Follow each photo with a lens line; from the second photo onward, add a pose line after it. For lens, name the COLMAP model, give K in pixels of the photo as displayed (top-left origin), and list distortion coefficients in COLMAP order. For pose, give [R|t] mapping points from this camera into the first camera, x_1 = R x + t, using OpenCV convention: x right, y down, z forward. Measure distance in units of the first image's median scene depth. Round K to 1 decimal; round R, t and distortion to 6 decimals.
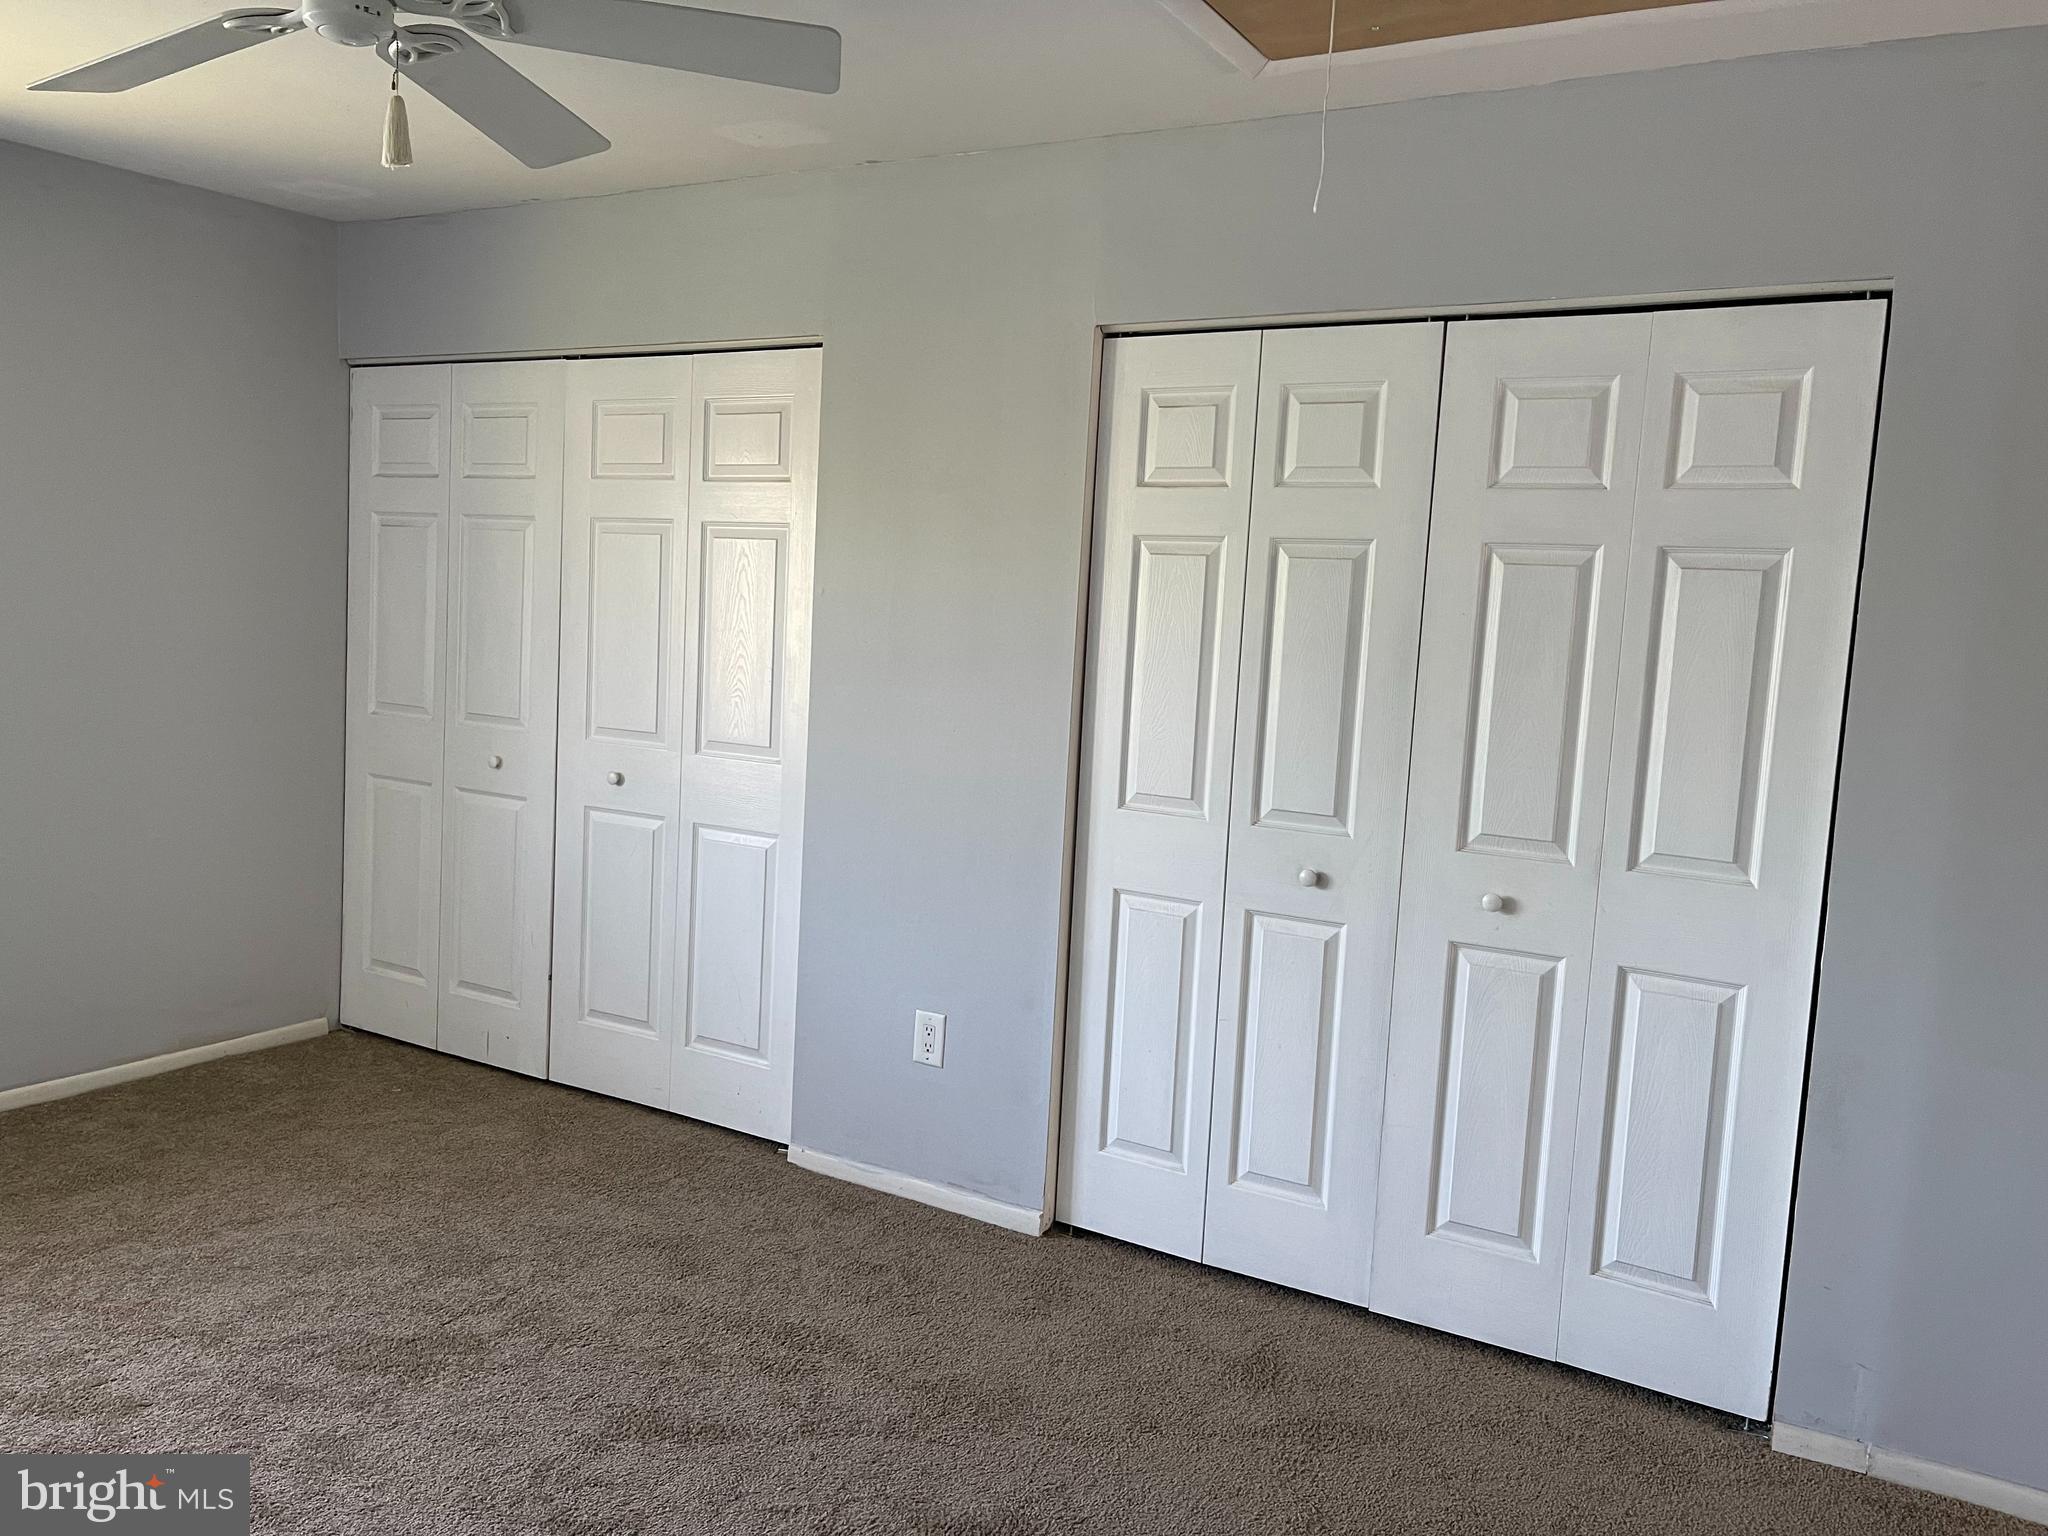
lens RADIAL K [[1550.5, 0, 1024.0], [0, 1550.5, 768.0], [0, 0, 1]] dist [0.101356, -0.147217]
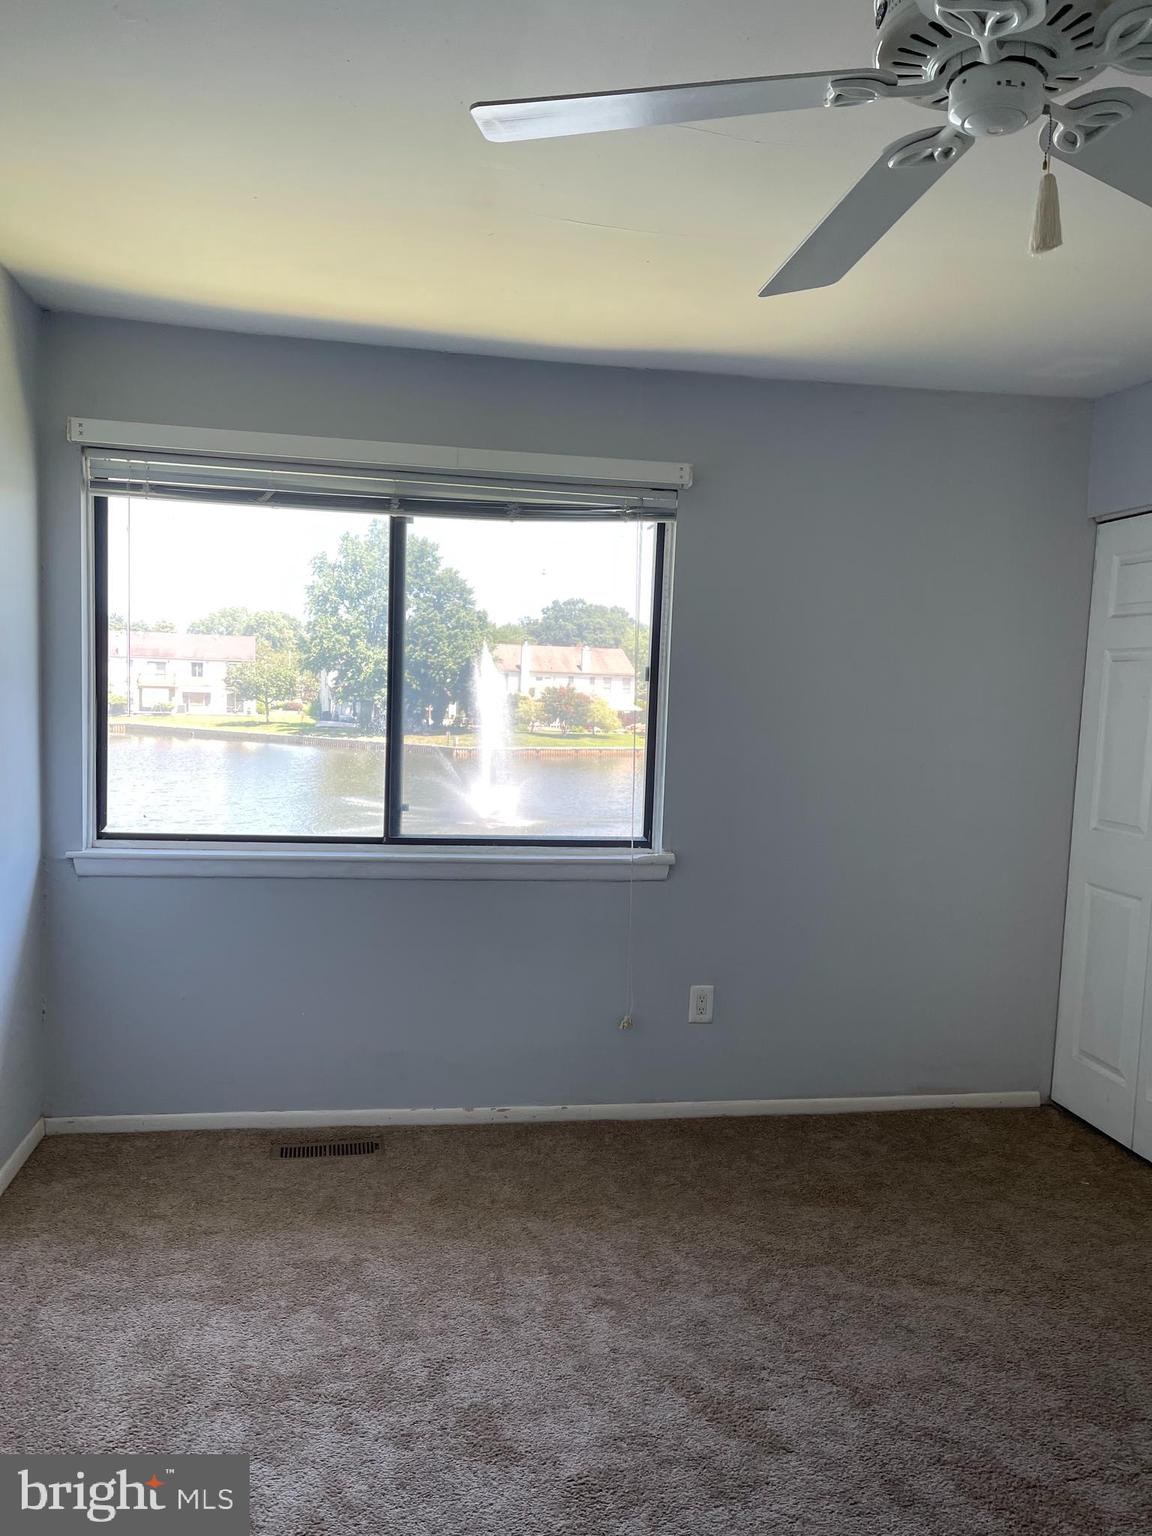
lens RADIAL K [[1162.9, 0, 572.3], [0, 1162.9, 782.7], [0, 0, 1]] dist [0.101356, -0.147217]
pose [[0.652009, 0.033511, -0.757470, -0.029691], [-0.078549, 0.996633, -0.023521, -0.024337], [0.754131, 0.074834, 0.652446, 0.223368]]
